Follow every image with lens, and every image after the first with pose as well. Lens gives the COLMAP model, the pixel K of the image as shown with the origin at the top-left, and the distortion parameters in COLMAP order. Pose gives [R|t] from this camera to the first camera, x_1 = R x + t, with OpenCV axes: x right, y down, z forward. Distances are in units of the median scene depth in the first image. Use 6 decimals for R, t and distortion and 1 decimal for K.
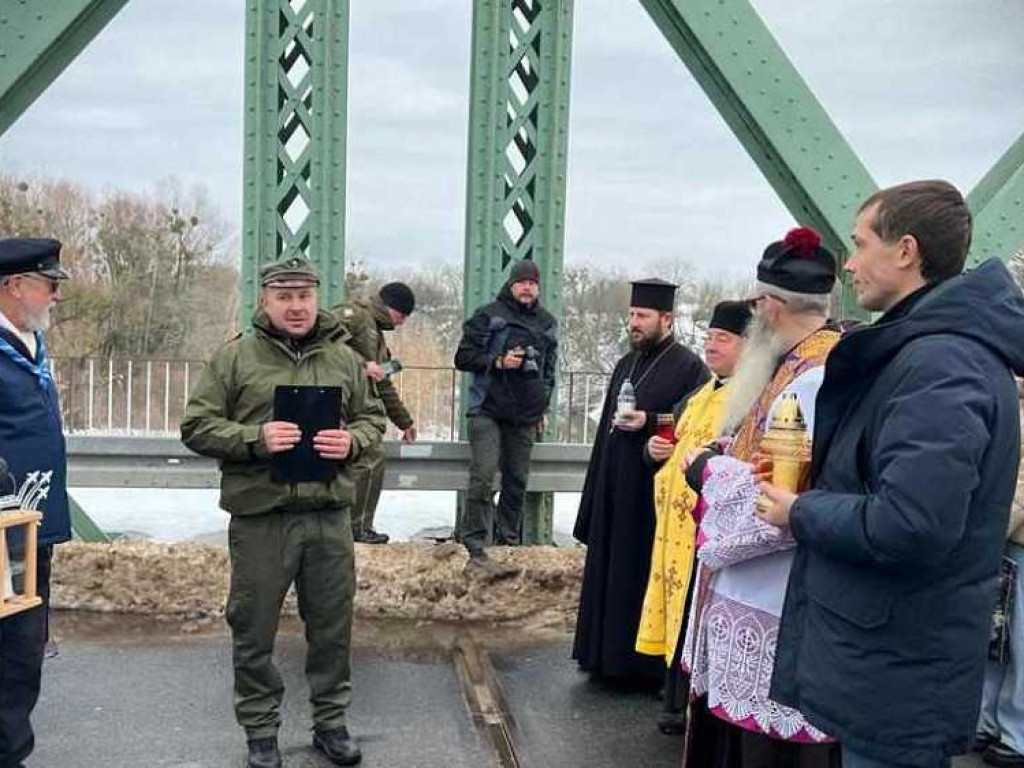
lens RADIAL K [[1031.7, 0, 528.7], [0, 1031.7, 396.4], [0, 0, 1]] dist [0.091129, -0.208244]
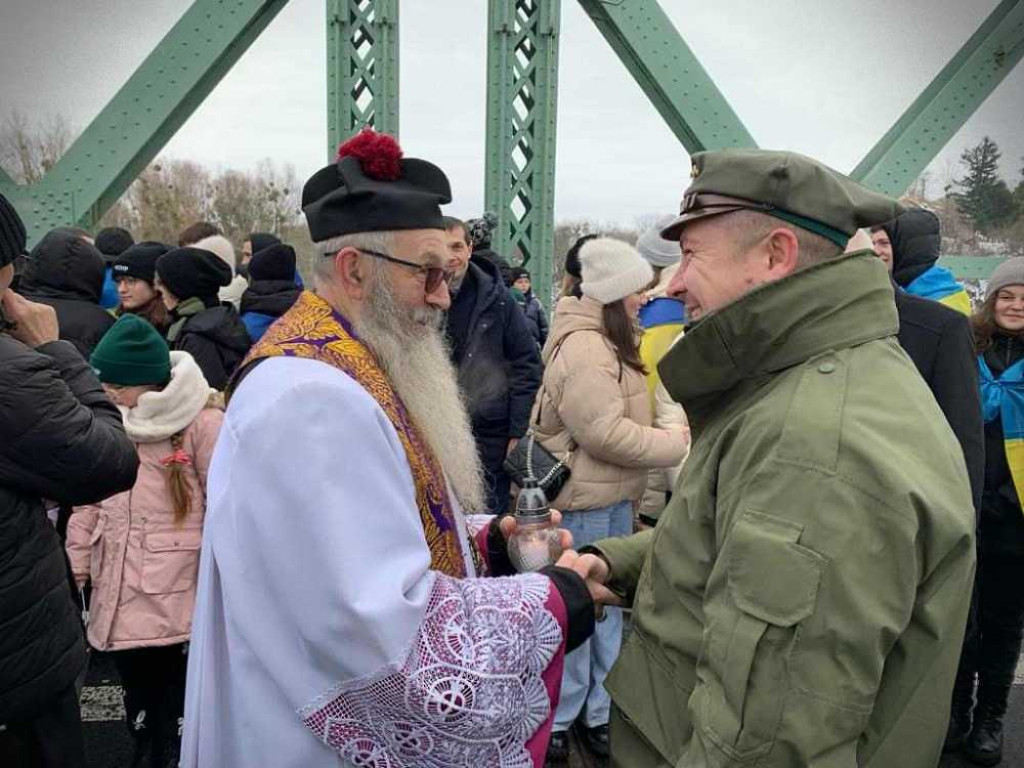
lens RADIAL K [[794.9, 0, 518.5], [0, 794.9, 395.3], [0, 0, 1]] dist [0.000584, 0.000205]
pose [[0.999418, -0.008229, -0.033112, 0.020160], [0.011196, 0.995839, 0.090443, -0.008235], [0.032230, -0.090761, 0.995351, -0.105216]]
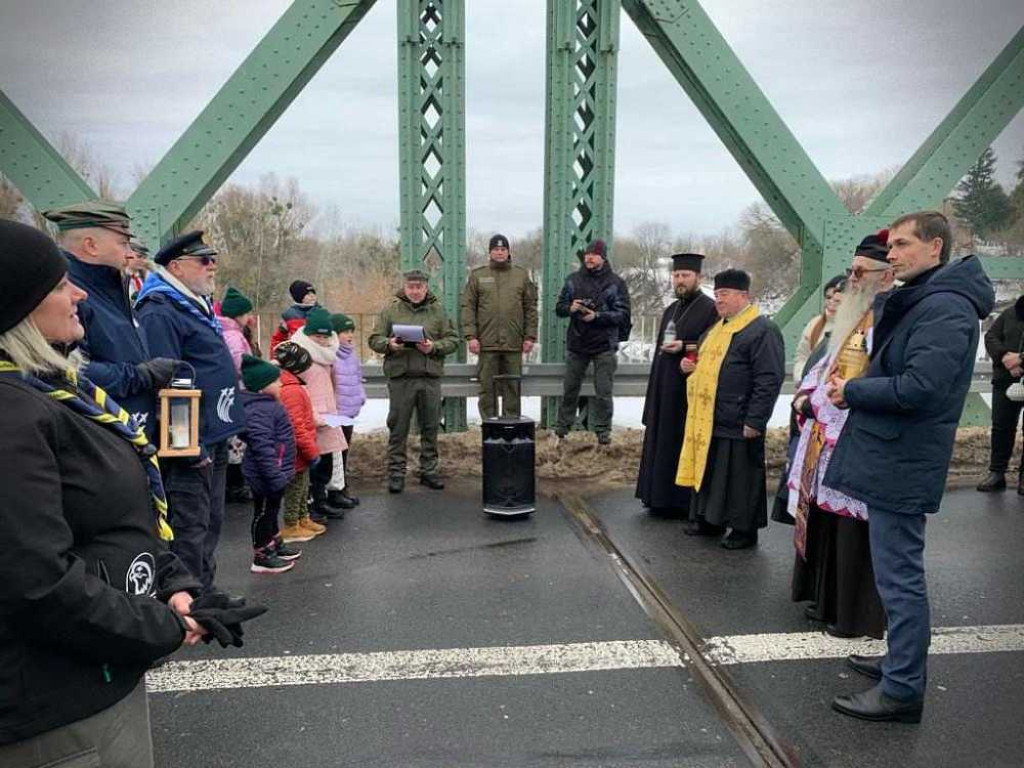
lens RADIAL K [[794.9, 0, 518.5], [0, 794.9, 395.3], [0, 0, 1]] dist [0.000584, 0.000205]
pose [[0.999262, -0.023387, -0.030468, -0.072110], [0.025700, 0.996632, 0.077868, -0.001366], [0.028545, -0.078594, 0.996498, -0.154460]]
